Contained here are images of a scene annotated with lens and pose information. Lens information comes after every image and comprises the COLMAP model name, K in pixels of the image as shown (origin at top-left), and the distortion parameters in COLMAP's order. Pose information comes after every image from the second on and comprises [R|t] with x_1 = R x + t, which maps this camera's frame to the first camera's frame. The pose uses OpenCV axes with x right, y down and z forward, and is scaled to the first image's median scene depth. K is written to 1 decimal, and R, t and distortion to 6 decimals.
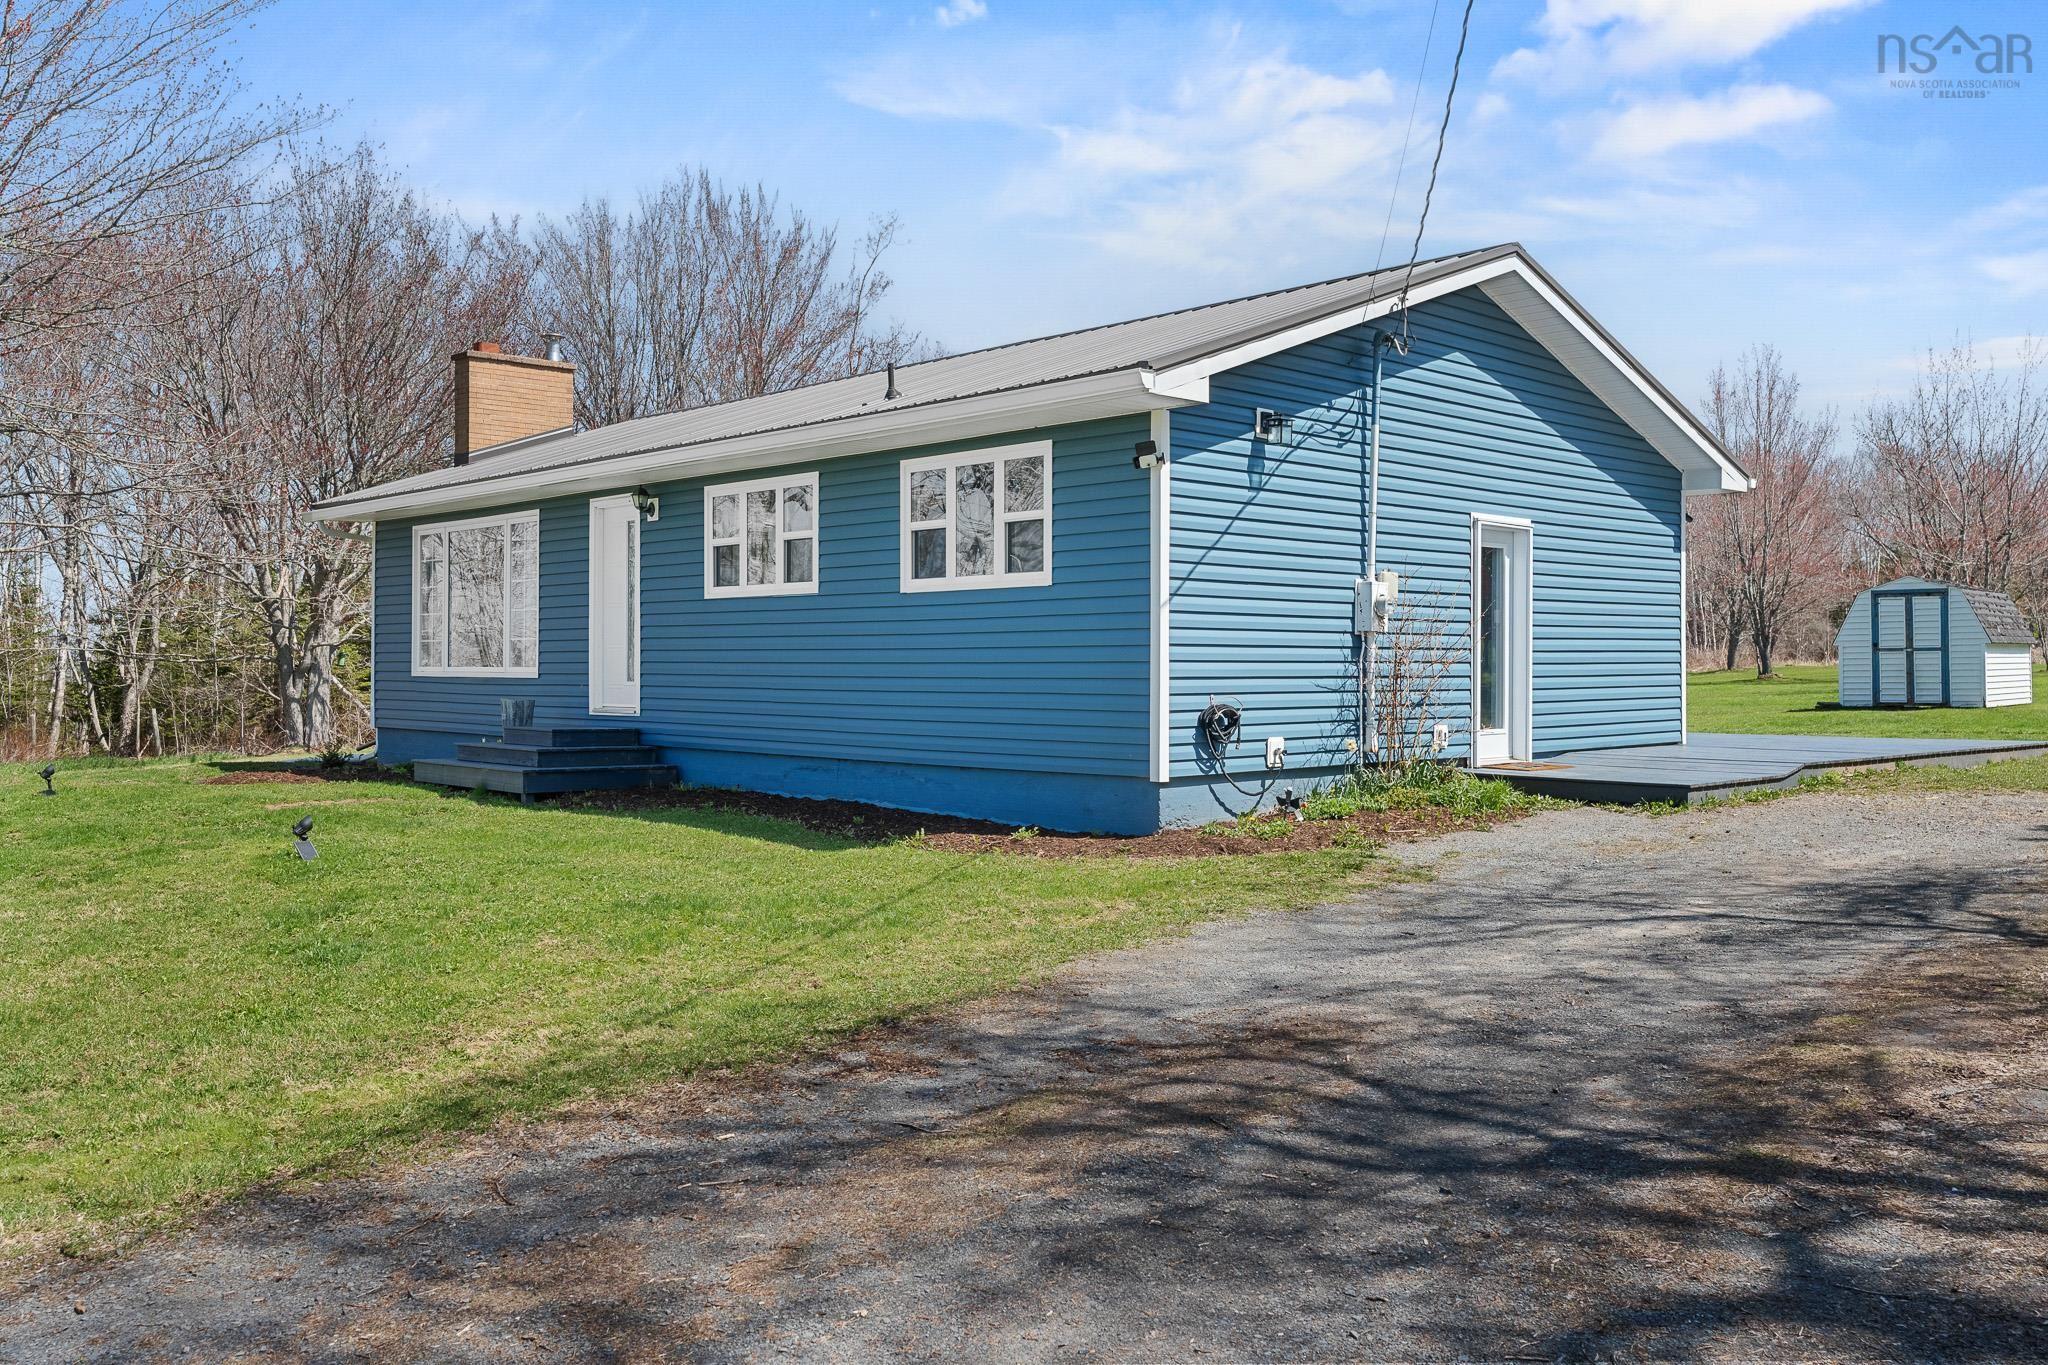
lens RADIAL K [[1713.8, 0, 1026.4], [0, 1713.8, 660.2], [0, 0, 1]] dist [0.007573, 0.006198]
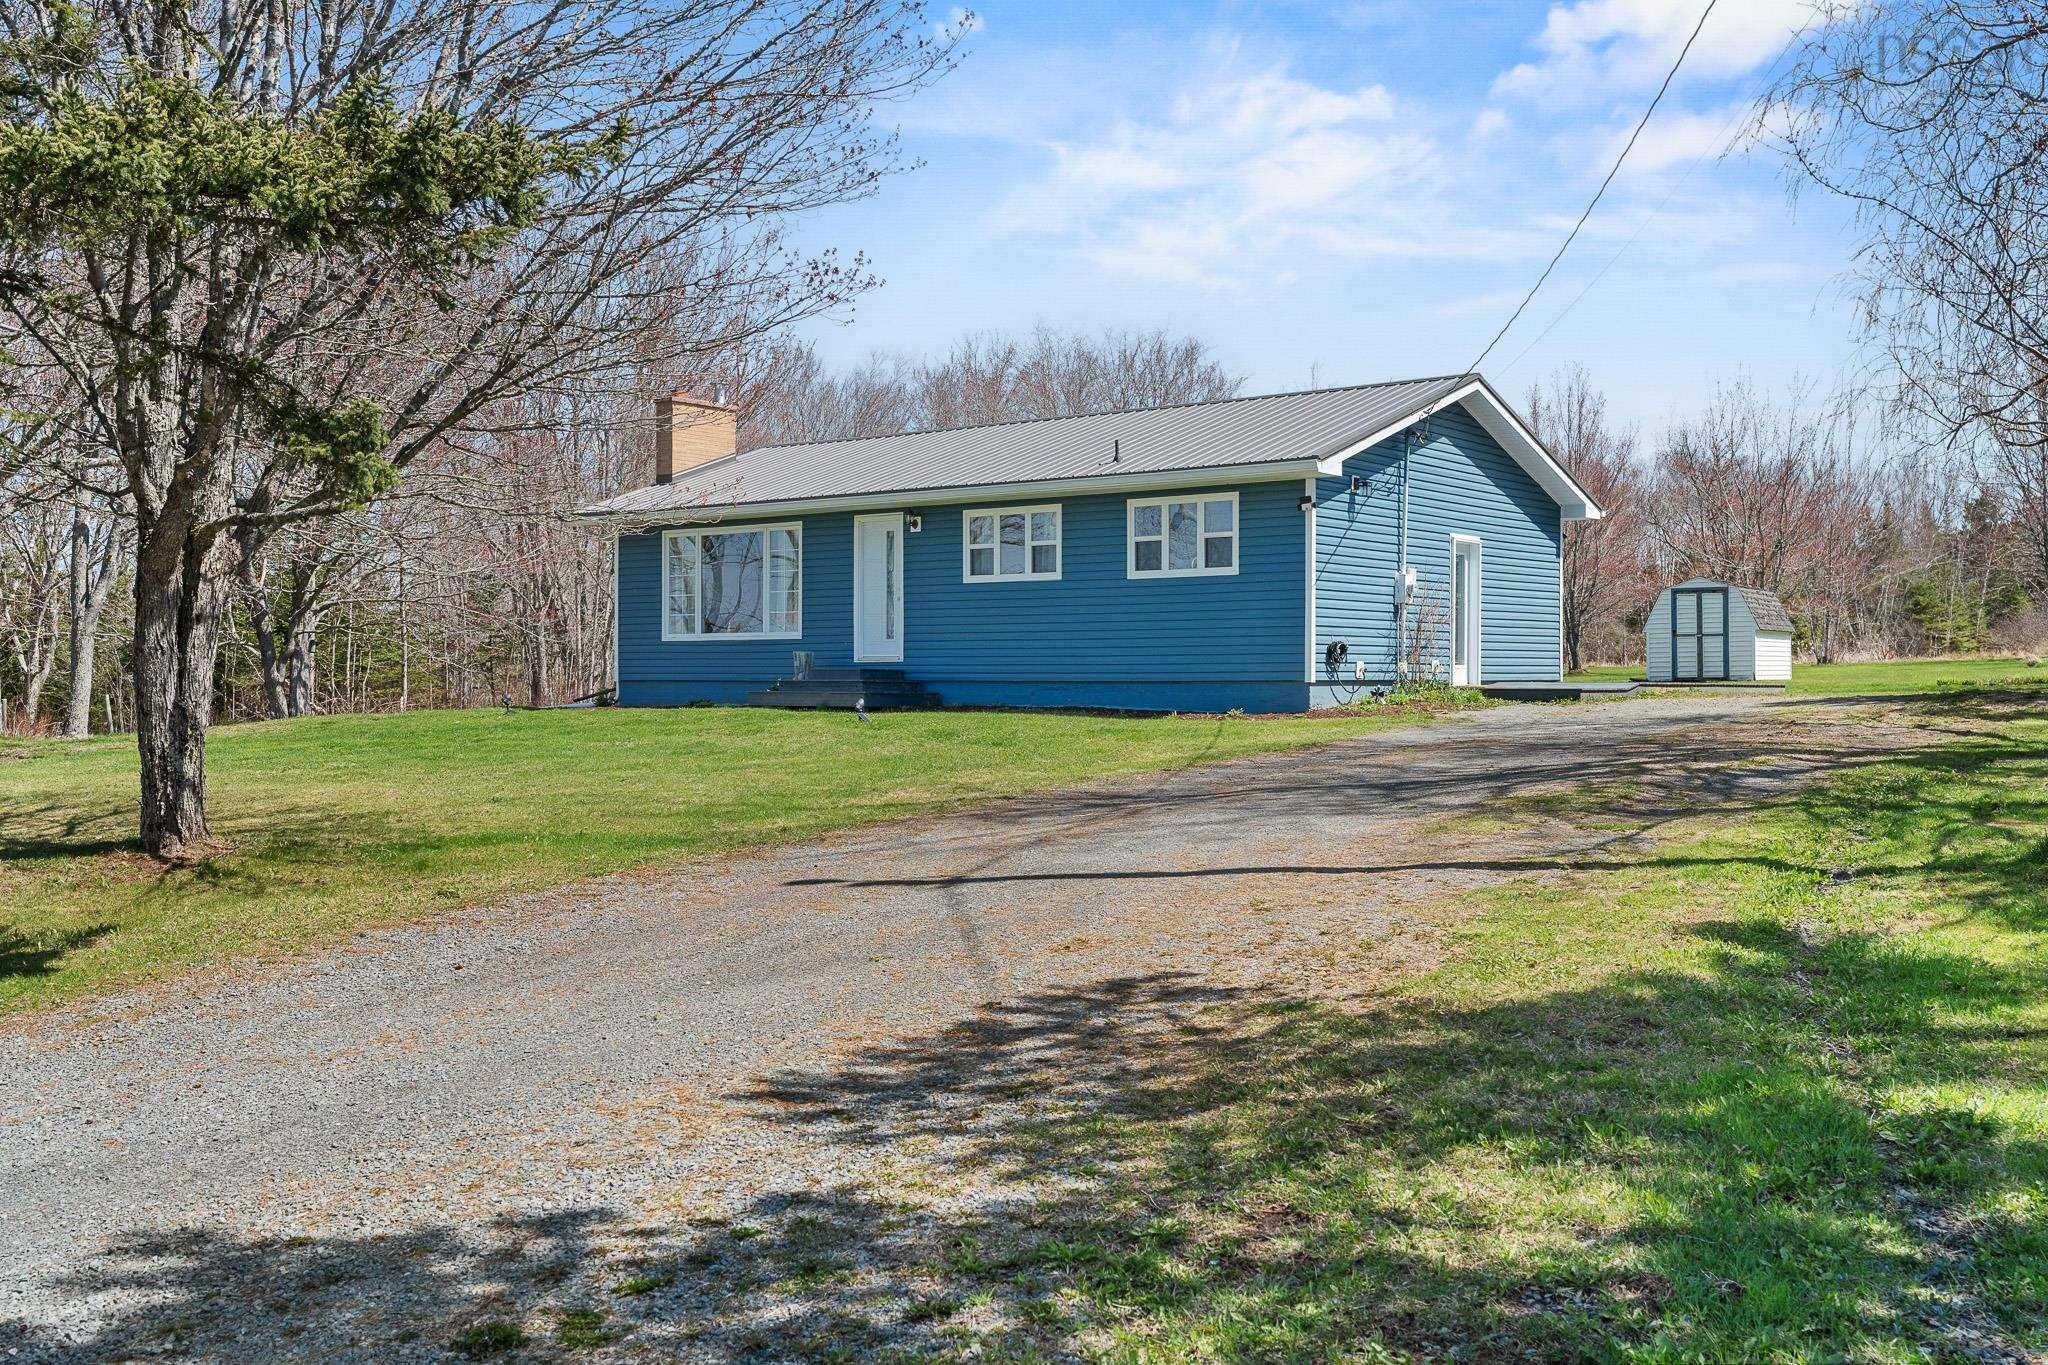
lens RADIAL K [[1971.9, 0, 1021.1], [0, 1971.9, 695.8], [0, 0, 1]] dist [0.012102, 0.000000]
pose [[0.989827, -0.001678, 0.142267, -0.421400], [0.000073, 0.999936, 0.011281, 0.049164], [-0.142277, -0.011155, 0.989764, -0.828700]]
